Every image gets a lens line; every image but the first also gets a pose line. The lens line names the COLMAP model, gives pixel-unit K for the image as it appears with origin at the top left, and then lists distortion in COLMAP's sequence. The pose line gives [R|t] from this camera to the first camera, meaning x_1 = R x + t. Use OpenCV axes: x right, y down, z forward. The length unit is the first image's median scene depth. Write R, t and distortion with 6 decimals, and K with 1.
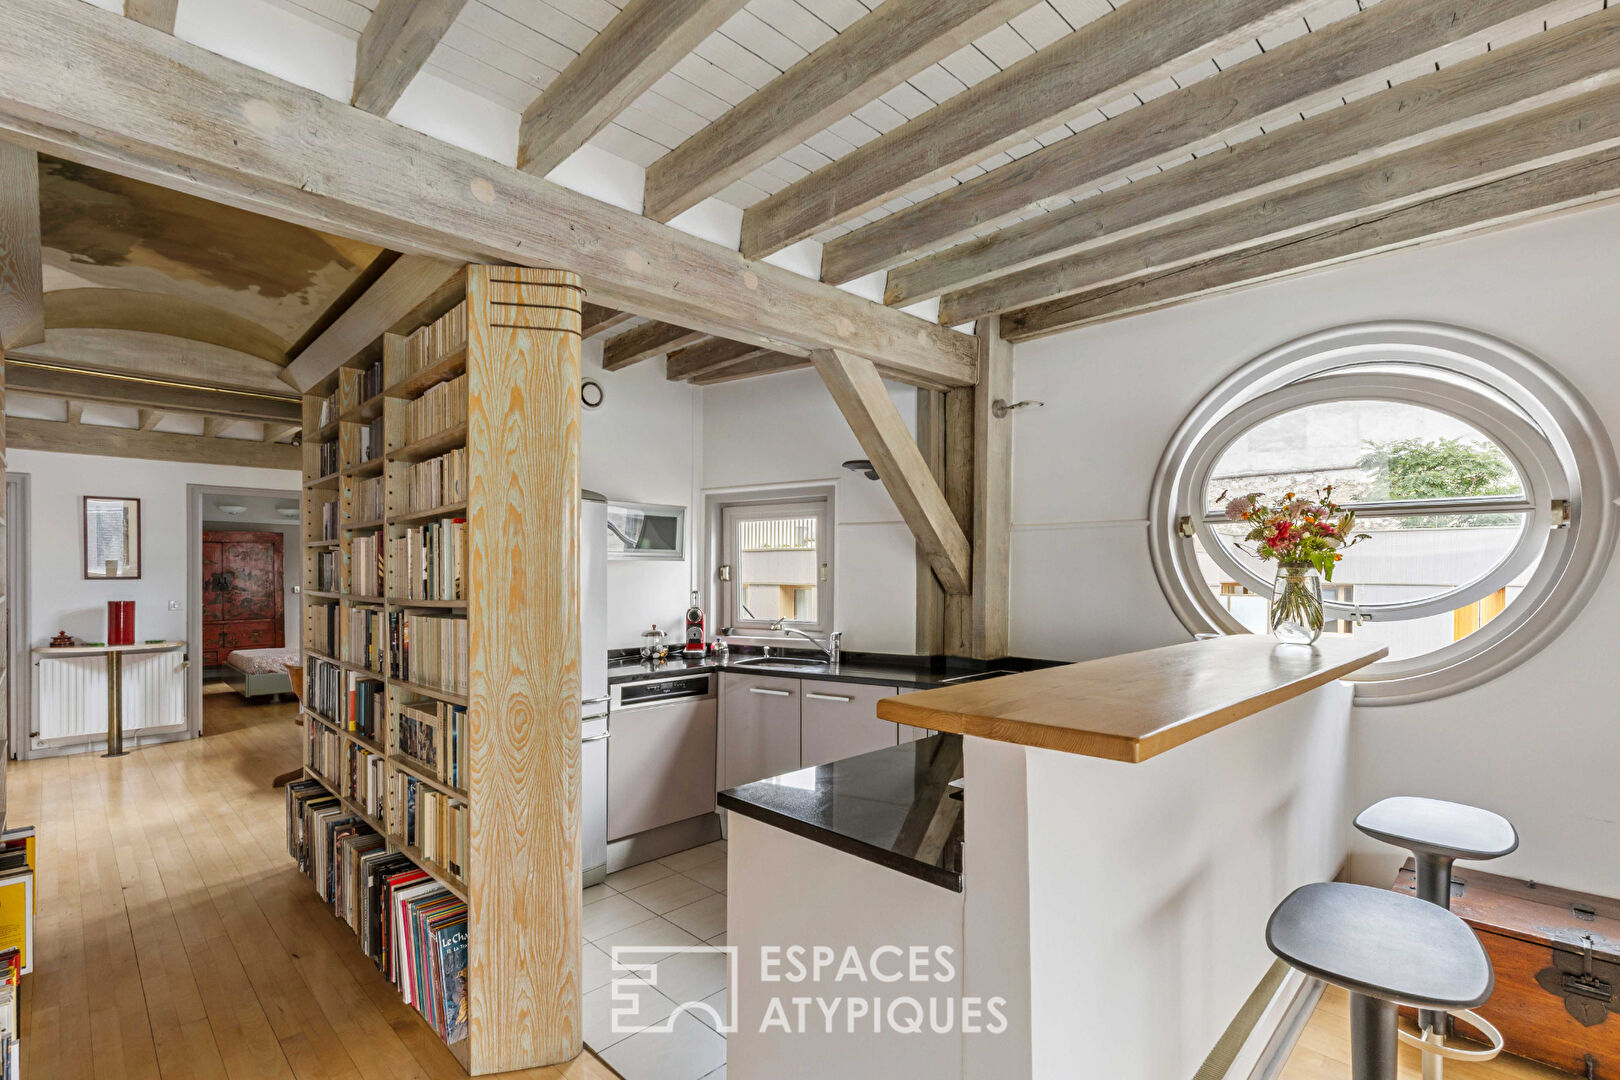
lens RADIAL K [[801.4, 0, 785.0], [0, 801.4, 573.2], [0, 0, 1]] dist [-0.000895, -0.000113]
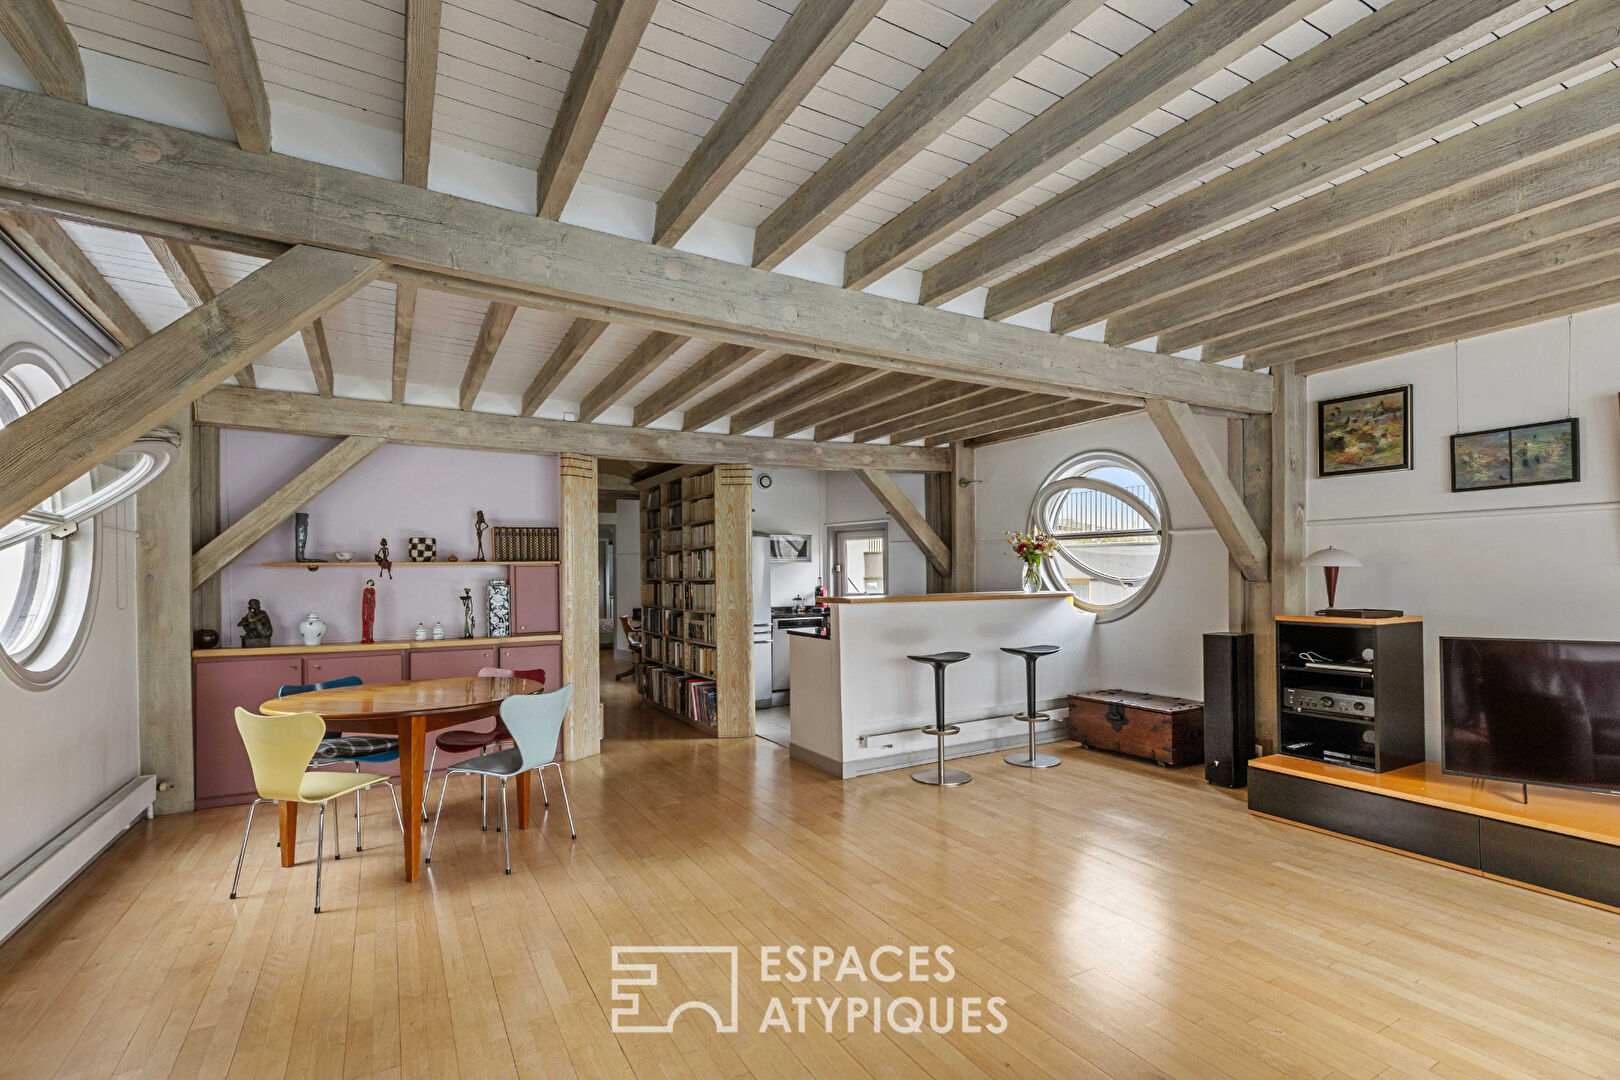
lens RADIAL K [[774.4, 0, 819.8], [0, 774.4, 573.8], [0, 0, 1]] dist [0.001176, -0.000165]
pose [[0.977353, -0.009853, -0.211386, 0.340487], [0.010515, 0.999943, 0.002008, 0.011052], [0.211354, -0.004185, 0.977401, -0.995859]]
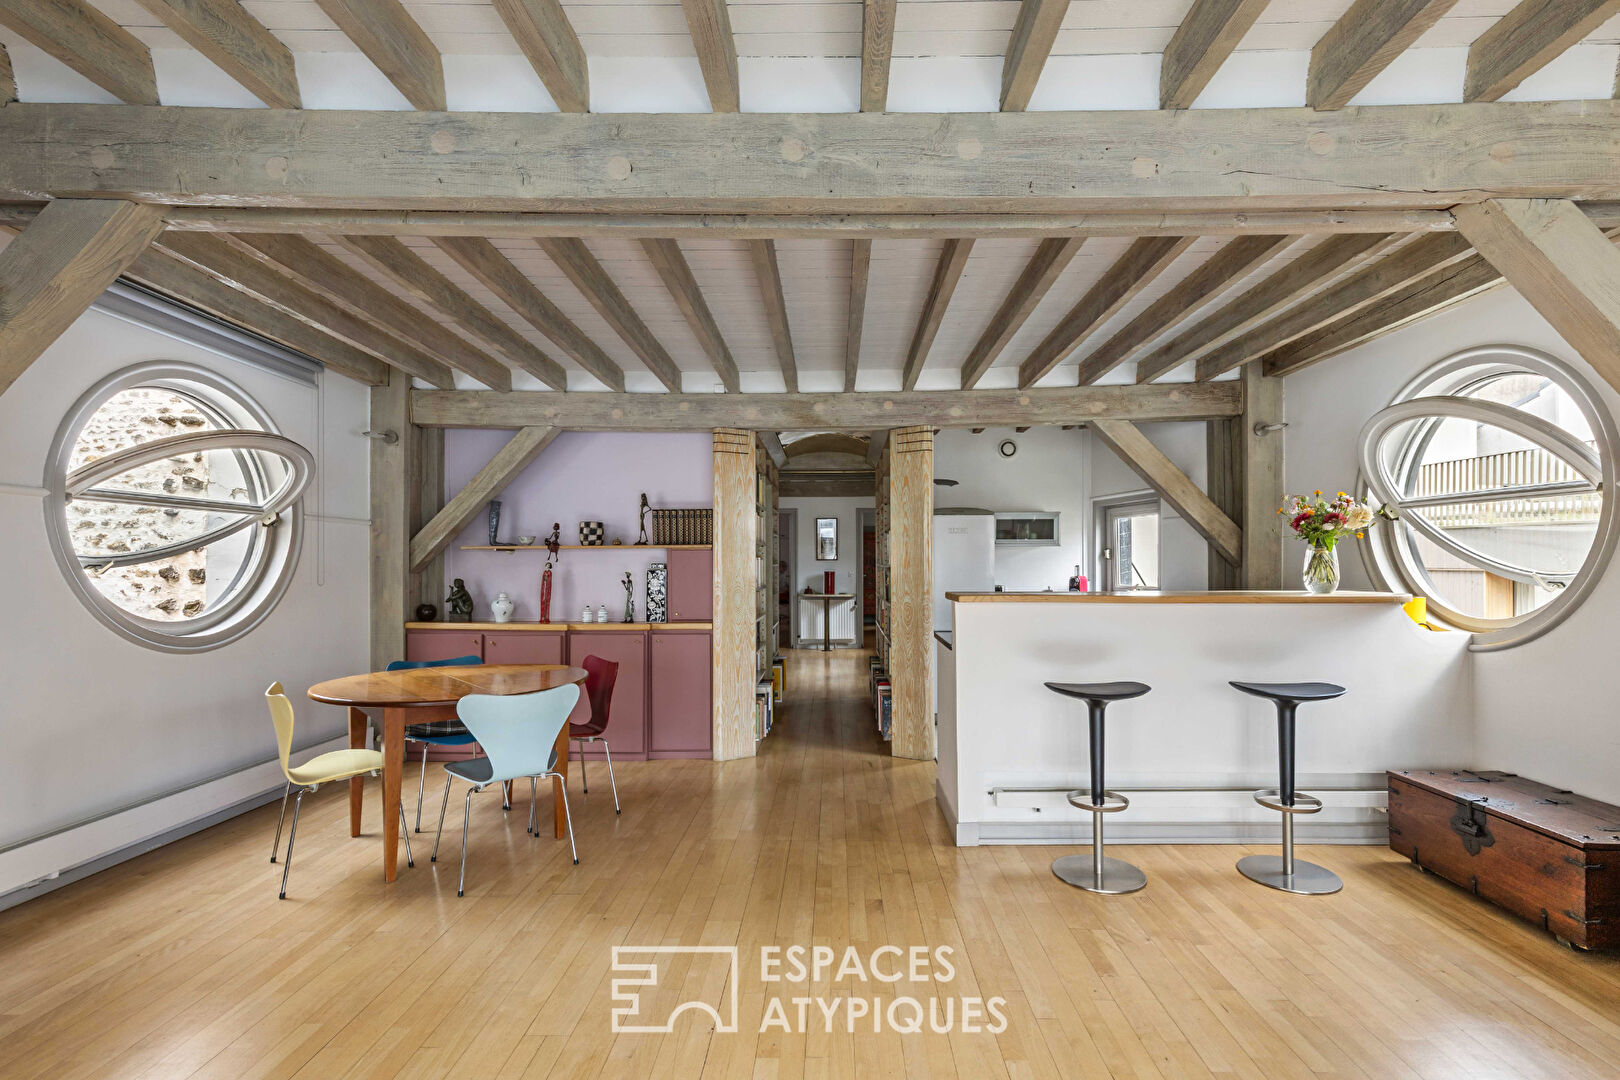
lens RADIAL K [[757.6, 0, 811.8], [0, 757.6, 555.8], [0, 0, 1]] dist [0.000714, 0.000461]
pose [[0.733222, -0.006448, -0.679958, 0.603715], [0.002850, 0.999975, -0.006410, 0.013895], [0.679983, 0.002762, 0.733223, -0.494613]]
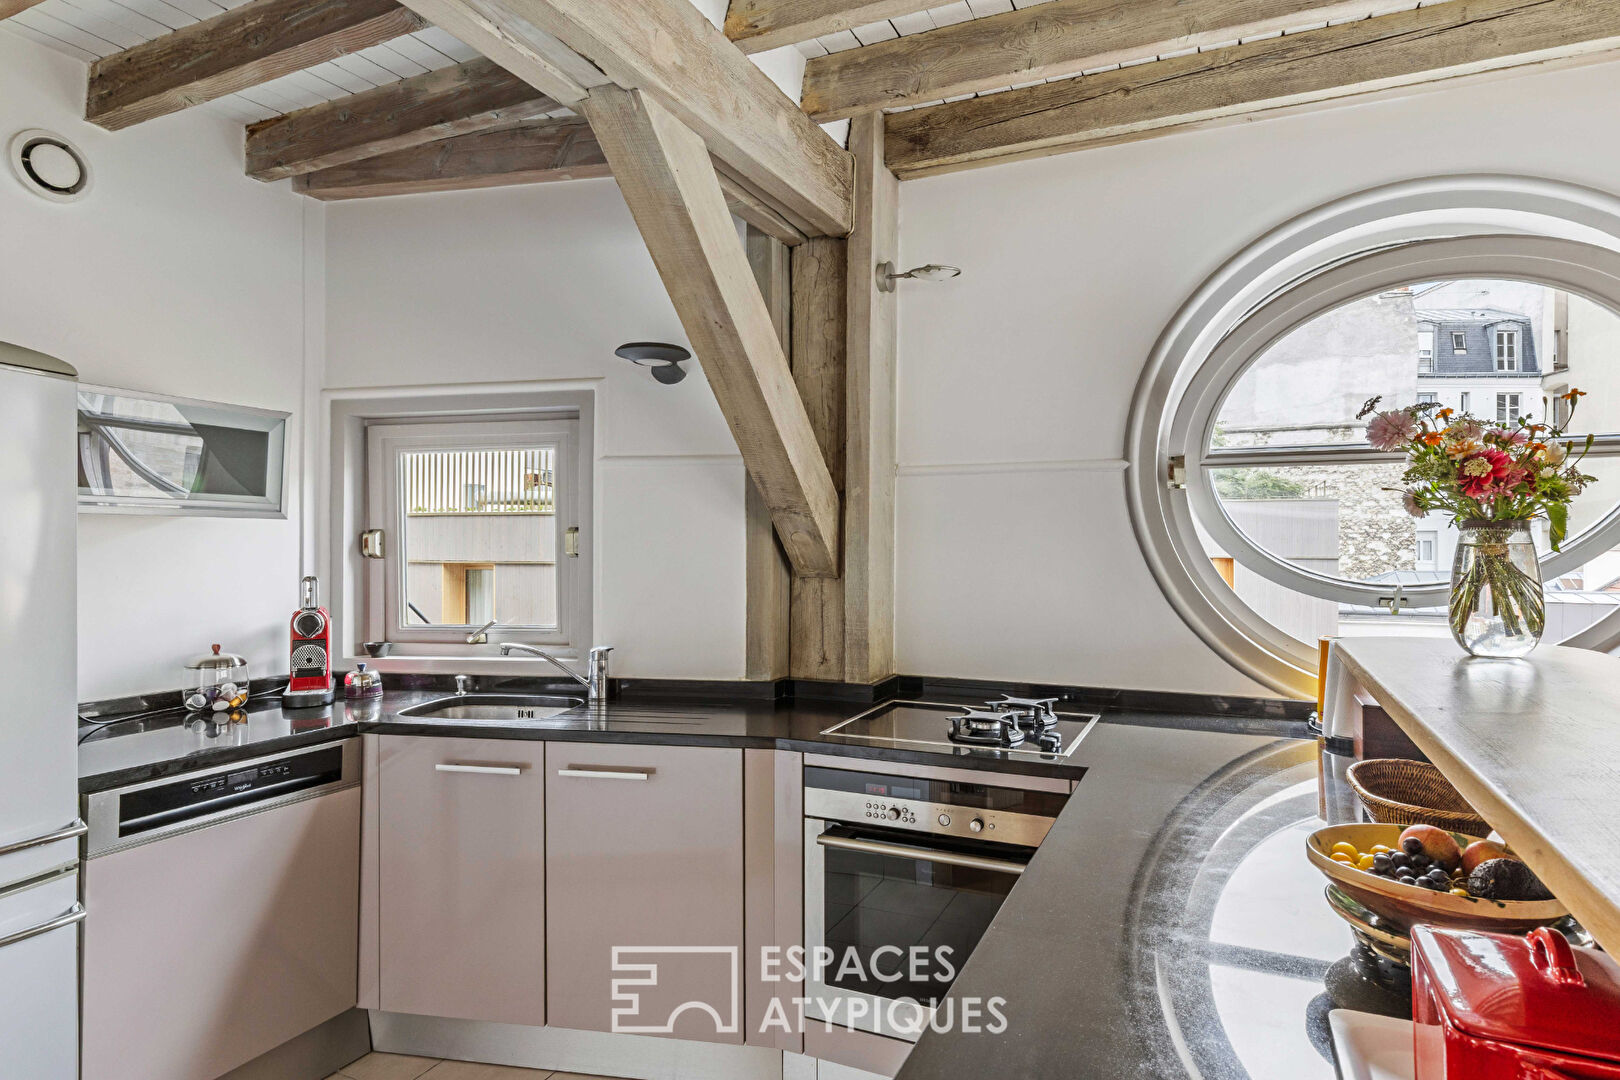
lens RADIAL K [[905.8, 0, 872.3], [0, 905.8, 549.2], [0, 0, 1]] dist [-0.000457, -0.000961]
pose [[0.901116, -0.001813, 0.433574, -0.044178], [0.001185, 0.999998, 0.001719, 0.004015], [-0.433576, -0.001035, 0.901116, 0.360120]]
